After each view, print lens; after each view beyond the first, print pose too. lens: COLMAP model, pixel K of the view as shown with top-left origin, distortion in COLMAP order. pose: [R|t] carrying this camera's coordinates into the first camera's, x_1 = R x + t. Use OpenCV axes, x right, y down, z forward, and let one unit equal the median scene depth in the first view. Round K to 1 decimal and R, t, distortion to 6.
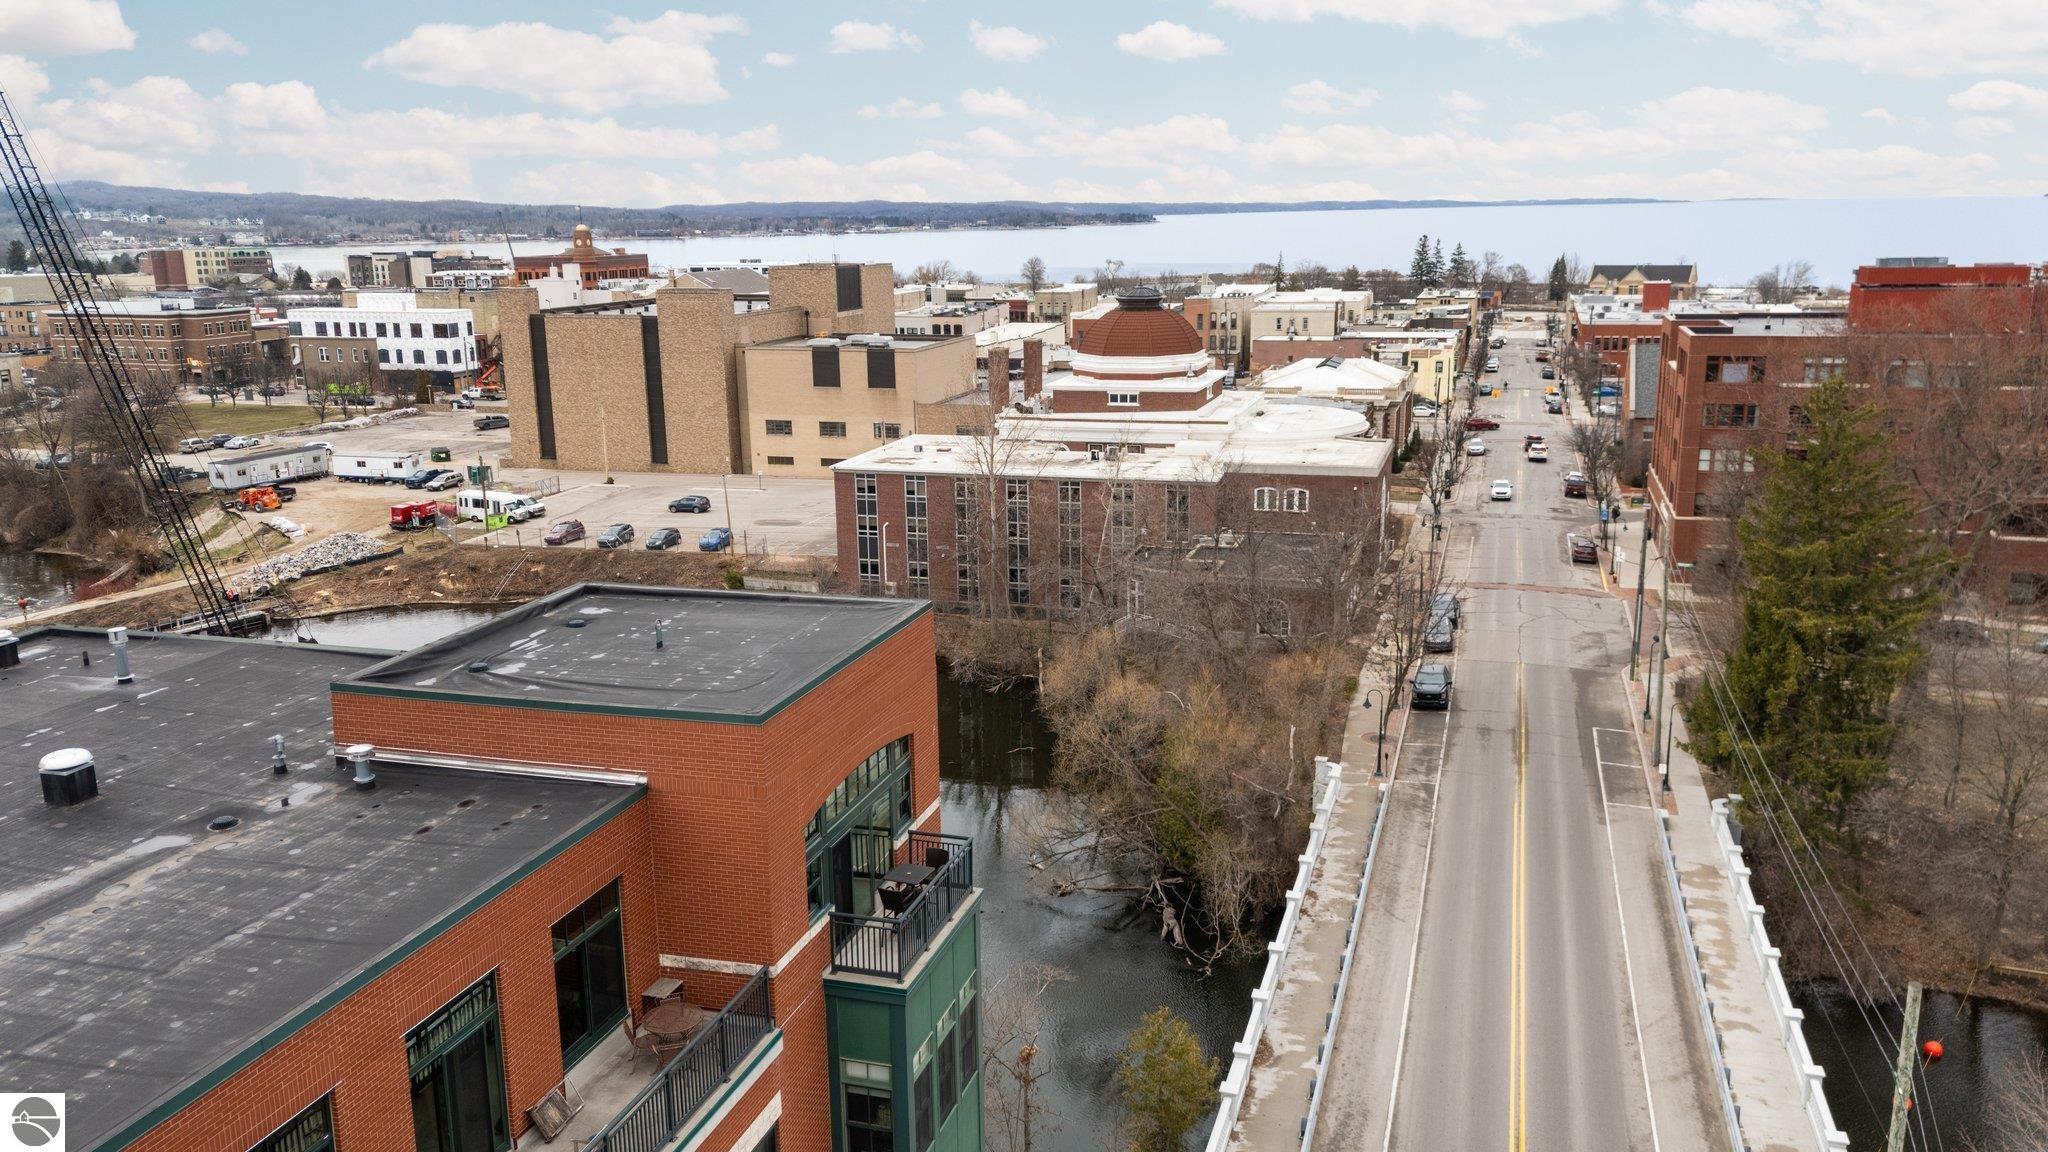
lens RADIAL K [[1514.0, 0, 1029.9], [0, 1514.0, 575.9], [0, 0, 1]] dist [0.070143, -0.040862]
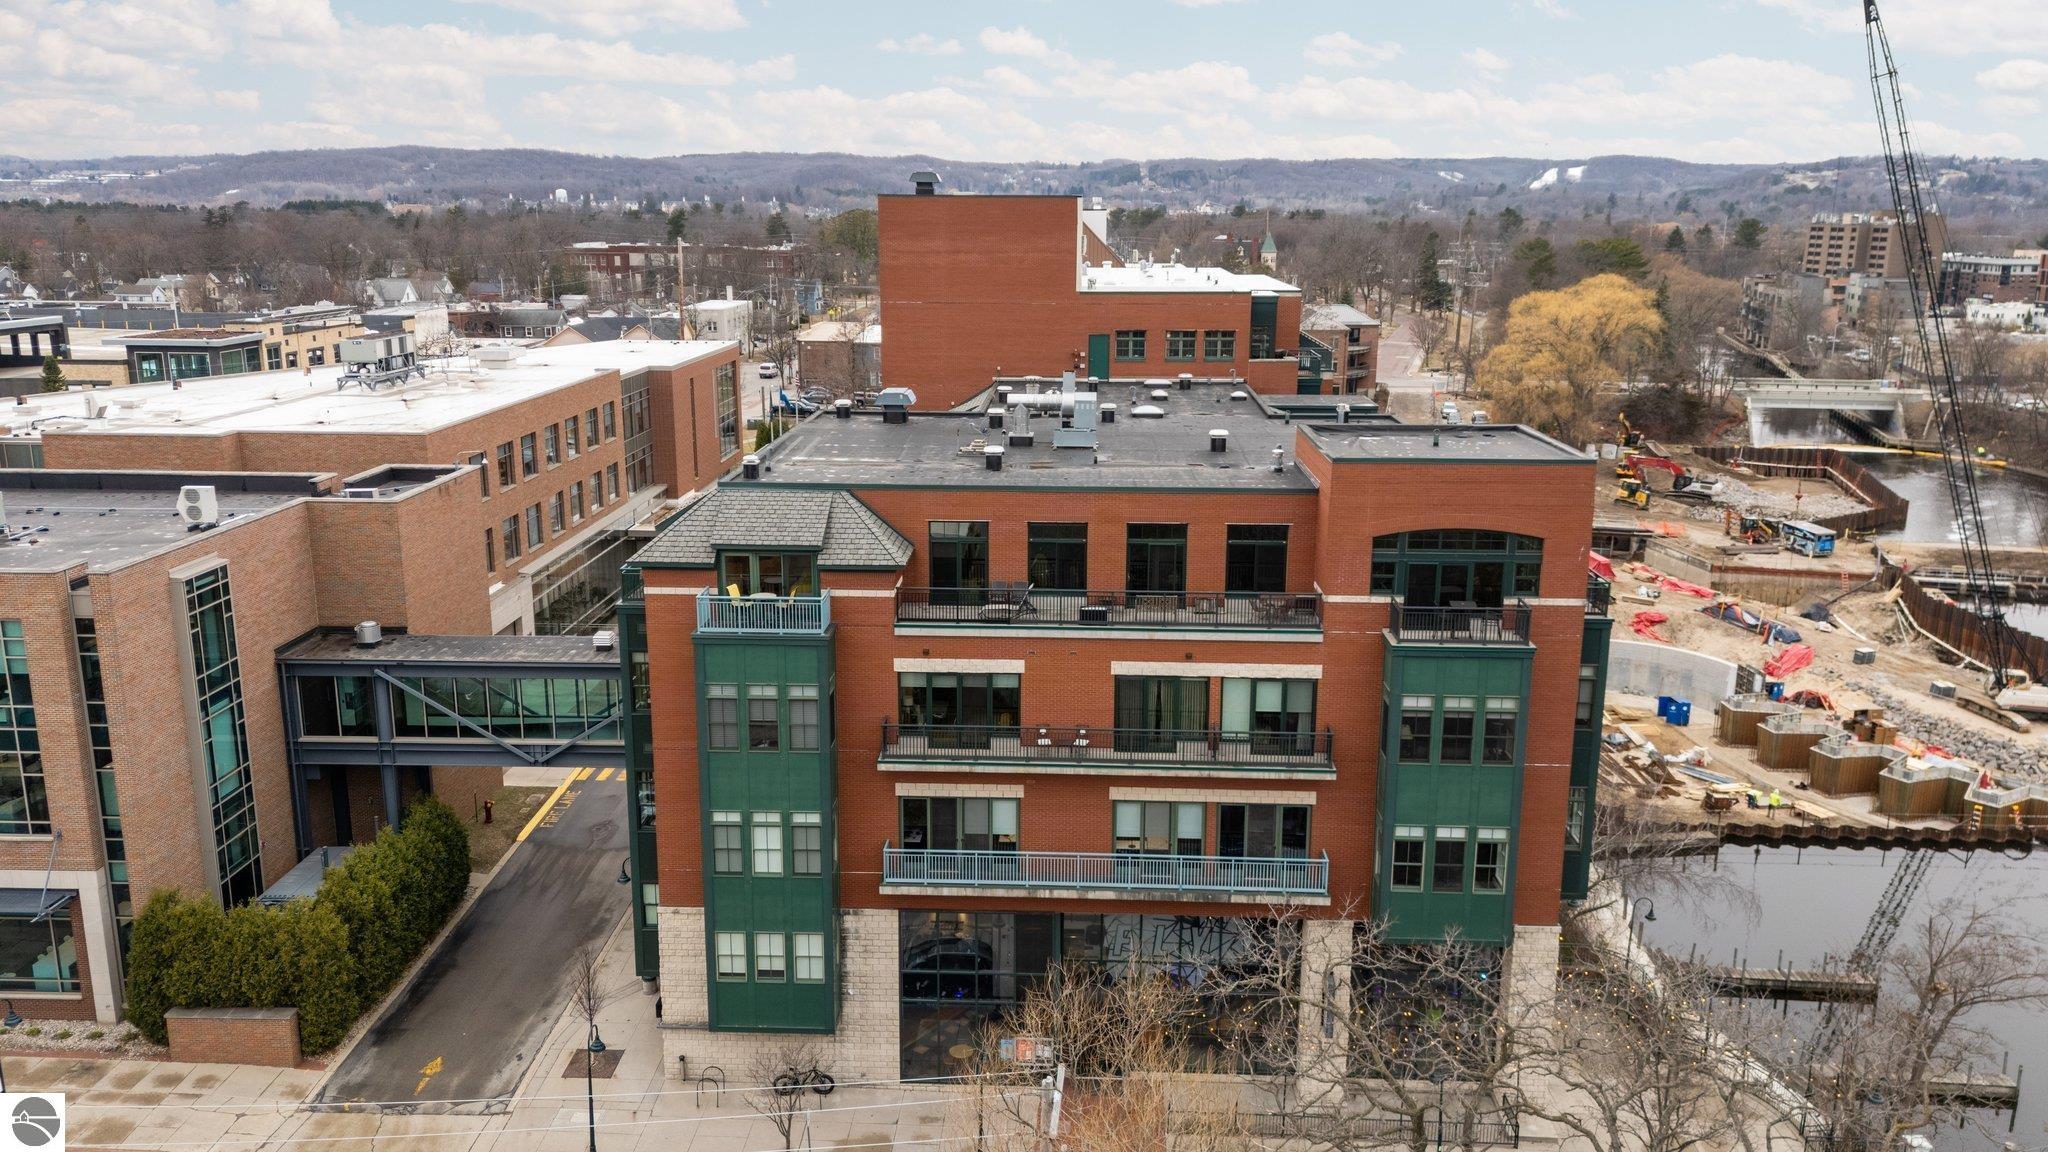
lens RADIAL K [[1546.8, 0, 1012.4], [0, 1546.8, 569.8], [0, 0, 1]] dist [0.099428, -0.108890]
pose [[0.248472, 0.234624, -0.939794, 0.154887], [-0.233879, 0.956047, 0.176846, -0.002333], [0.939980, 0.175856, 0.292424, 0.007607]]
